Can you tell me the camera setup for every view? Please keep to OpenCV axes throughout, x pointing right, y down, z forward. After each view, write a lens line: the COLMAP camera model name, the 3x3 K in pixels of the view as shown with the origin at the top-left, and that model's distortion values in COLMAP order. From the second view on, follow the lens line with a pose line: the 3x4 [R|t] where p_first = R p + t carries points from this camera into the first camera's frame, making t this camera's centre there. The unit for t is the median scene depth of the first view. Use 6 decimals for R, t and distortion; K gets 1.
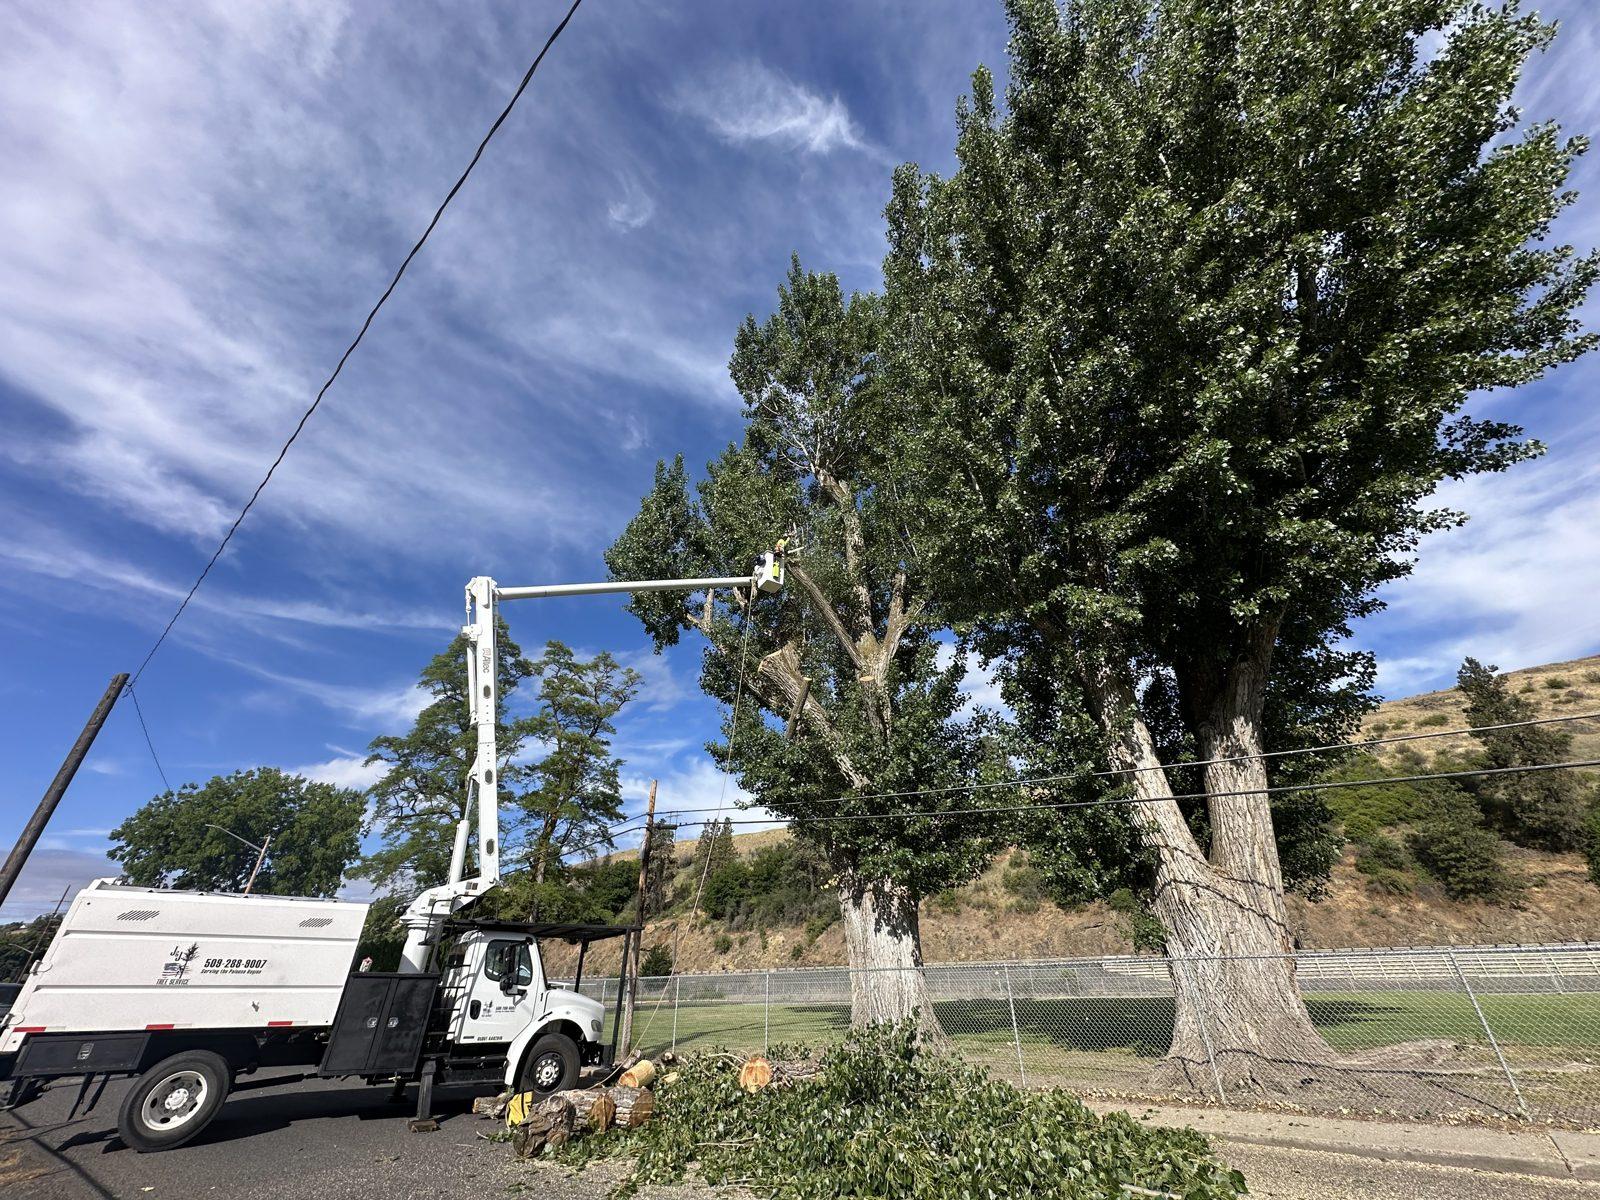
lens RADIAL K [[658.5, 0, 802.6], [0, 658.5, 595.4], [0, 0, 1]] dist [0.000498, 0.000062]
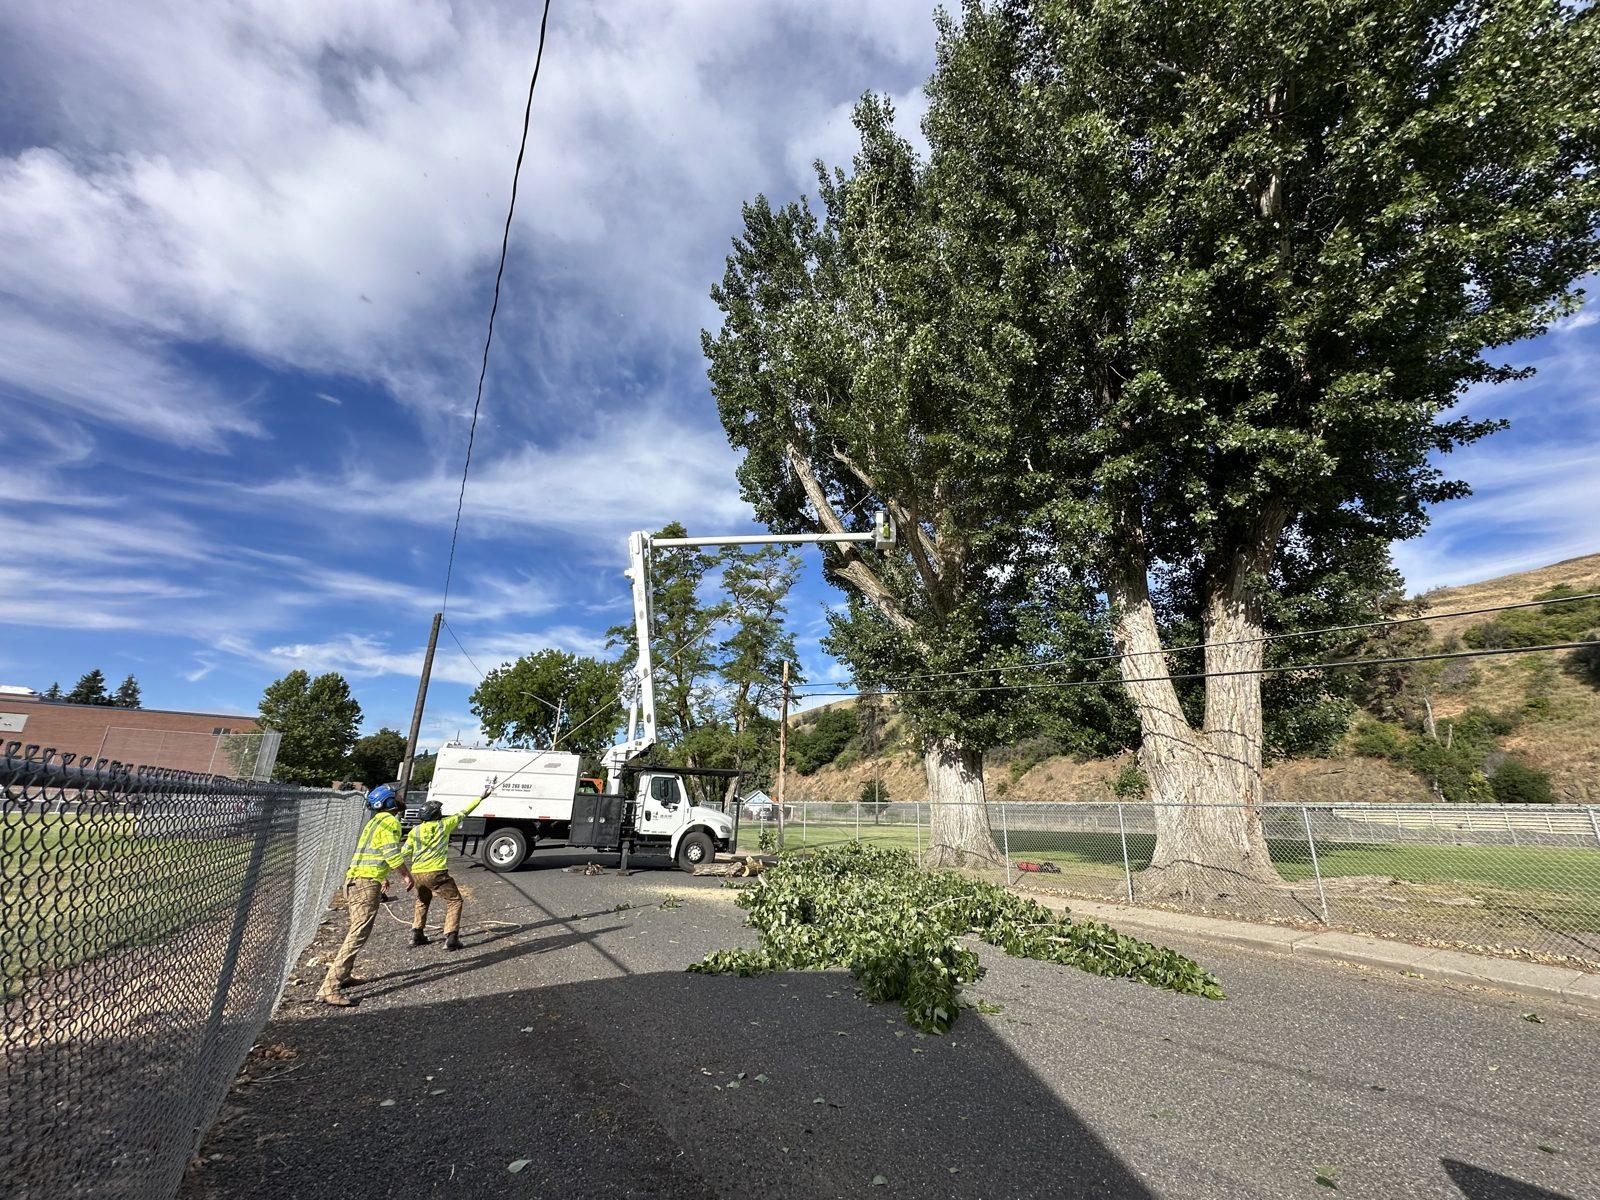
lens RADIAL K [[658.5, 0, 784.9], [0, 658.5, 617.4], [0, 0, 1]] dist [0.000498, 0.000062]
pose [[0.941943, -0.056061, -0.331060, 0.305416], [0.135535, 0.965553, 0.222122, -0.126316], [0.307204, -0.254097, 0.917094, -0.207986]]
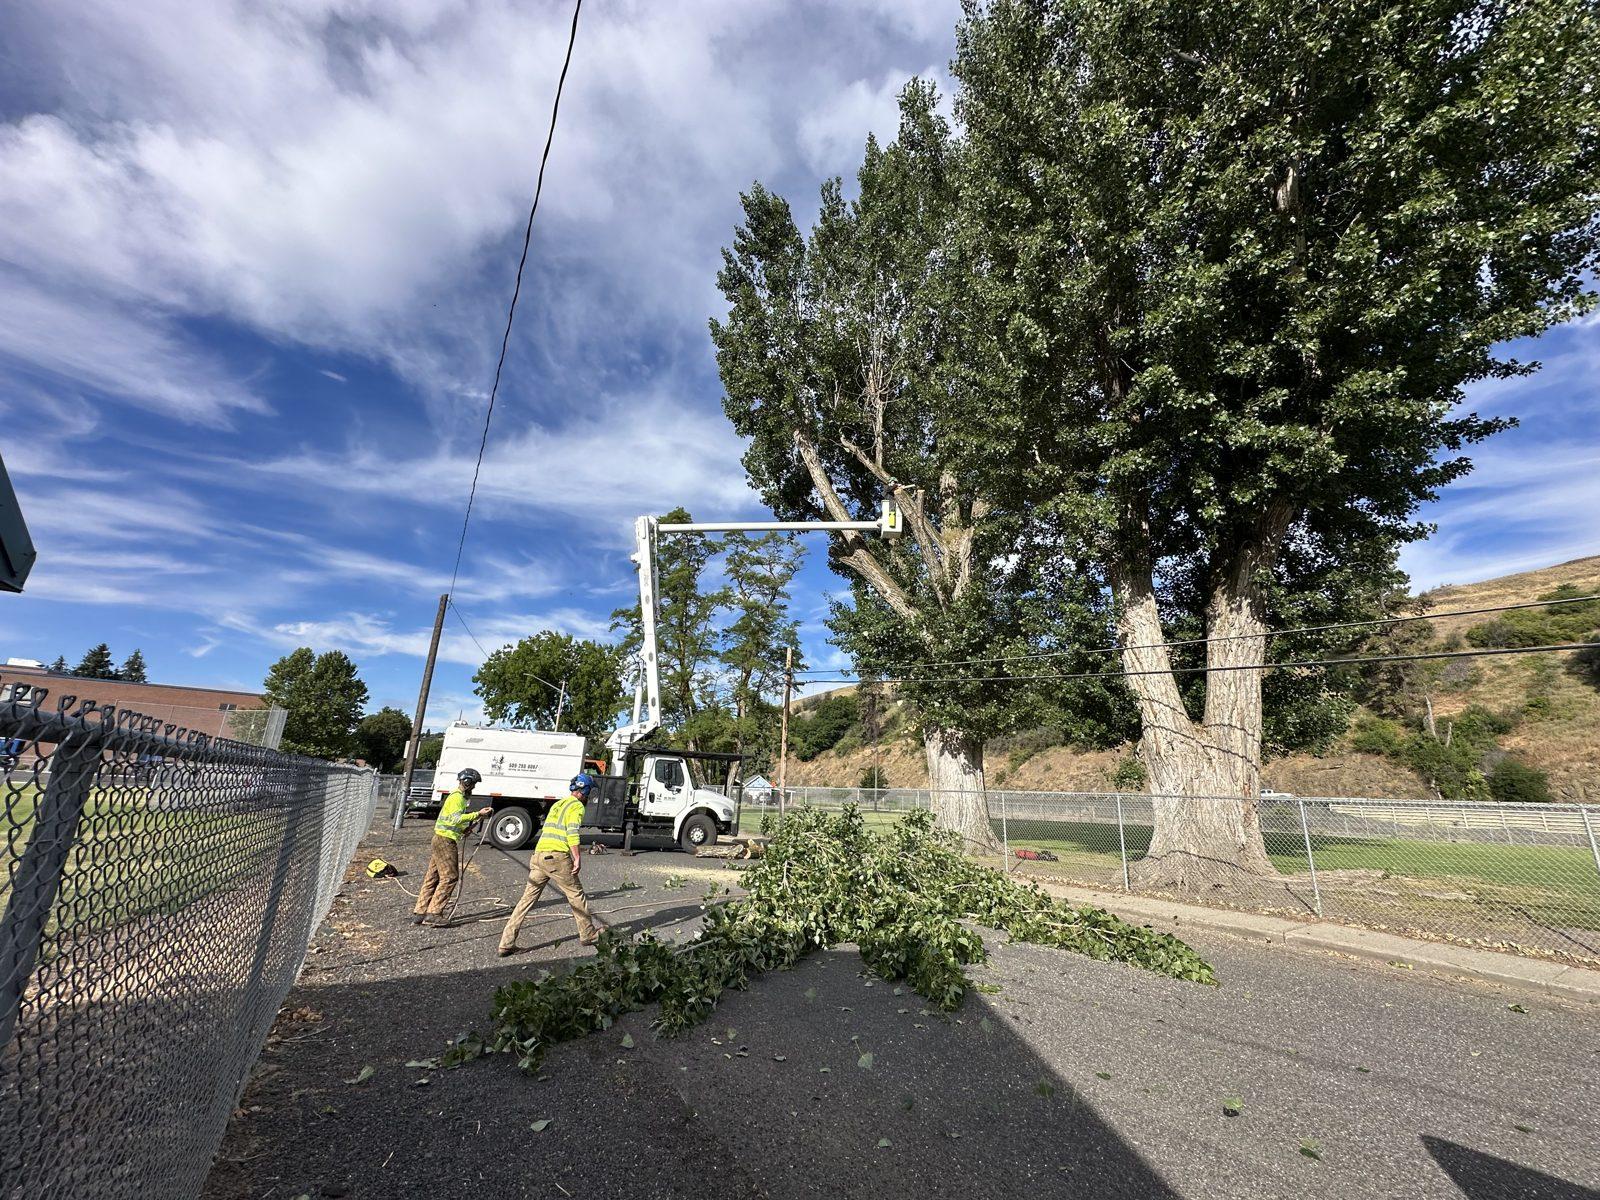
lens RADIAL K [[658.5, 0, 785.3], [0, 658.5, 617.0], [0, 0, 1]] dist [0.000498, 0.000062]
pose [[0.941840, -0.032238, -0.334512, 0.302327], [0.118732, 0.963115, 0.241479, -0.130062], [0.314389, -0.267152, 0.910928, -0.217242]]
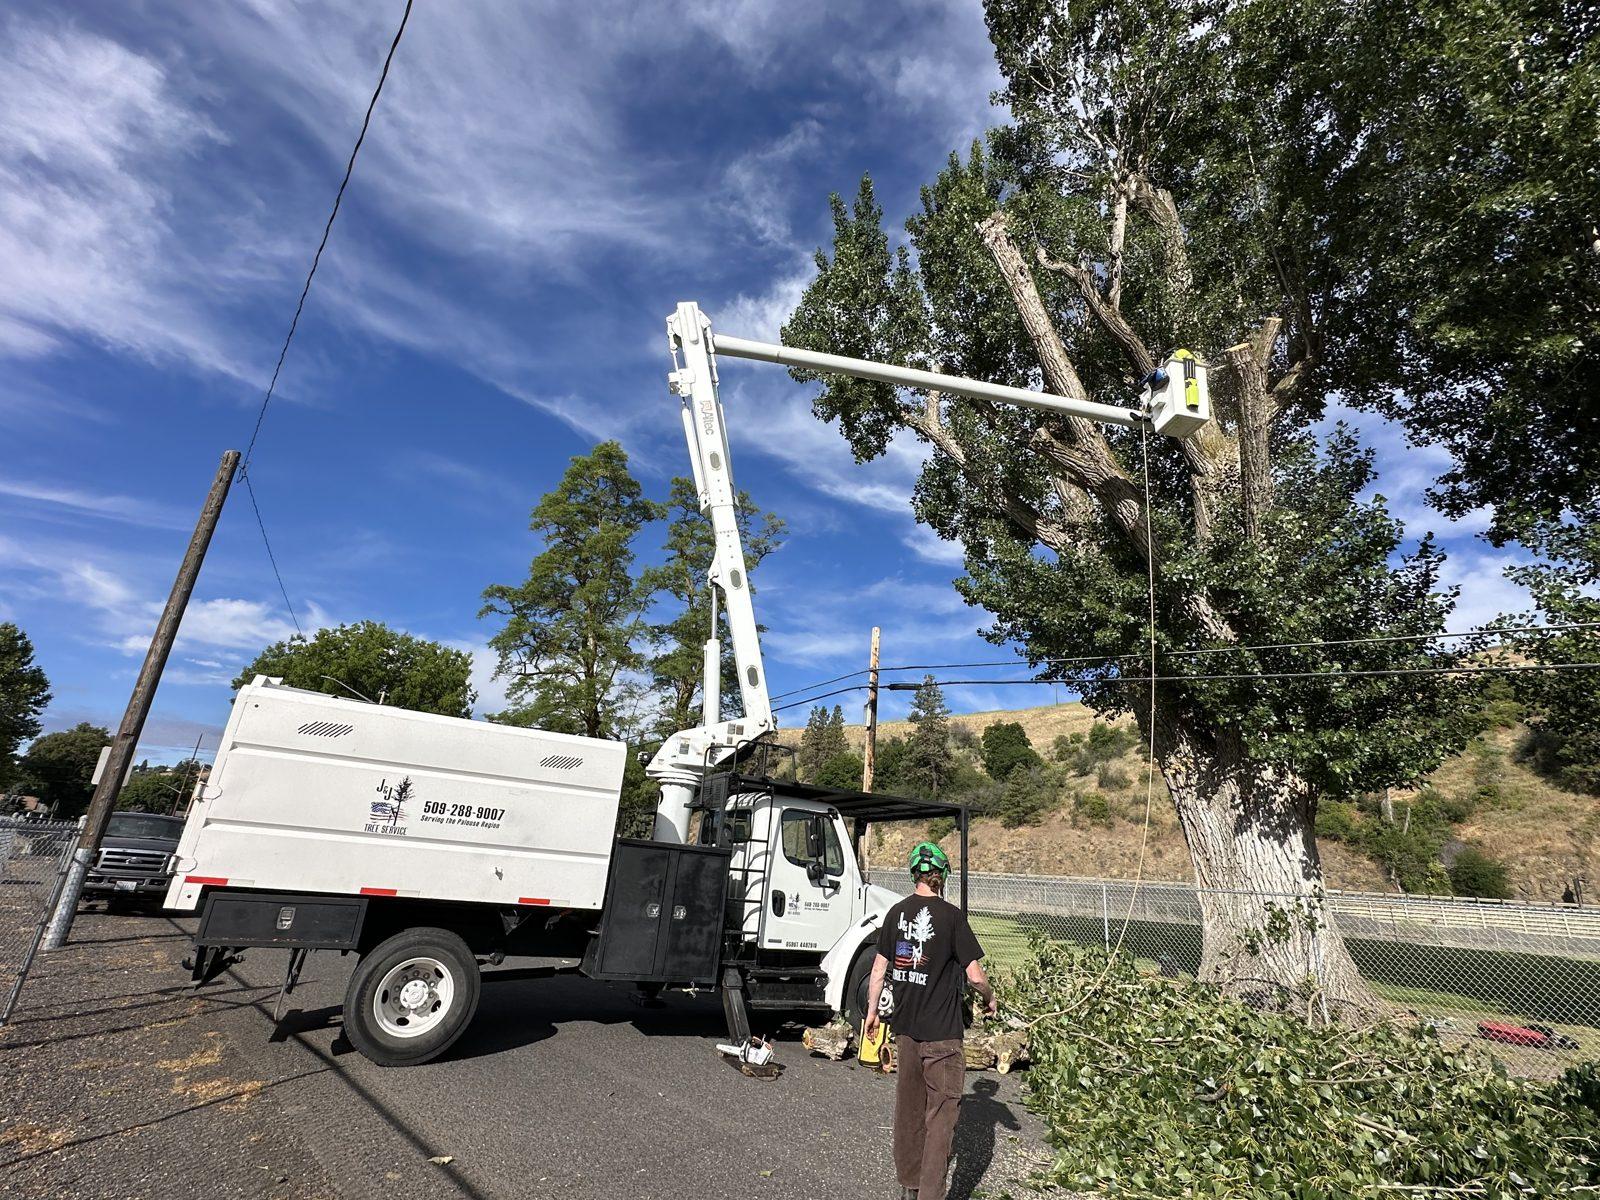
lens RADIAL K [[761.9, 0, 793.9], [0, 761.9, 608.8], [0, 0, 1]] dist [0.003824, -0.001522]
pose [[0.988178, 0.035207, -0.149213, -0.296893], [-0.005969, 0.981372, 0.192025, 0.148034], [0.153194, -0.188864, 0.969980, 0.244446]]
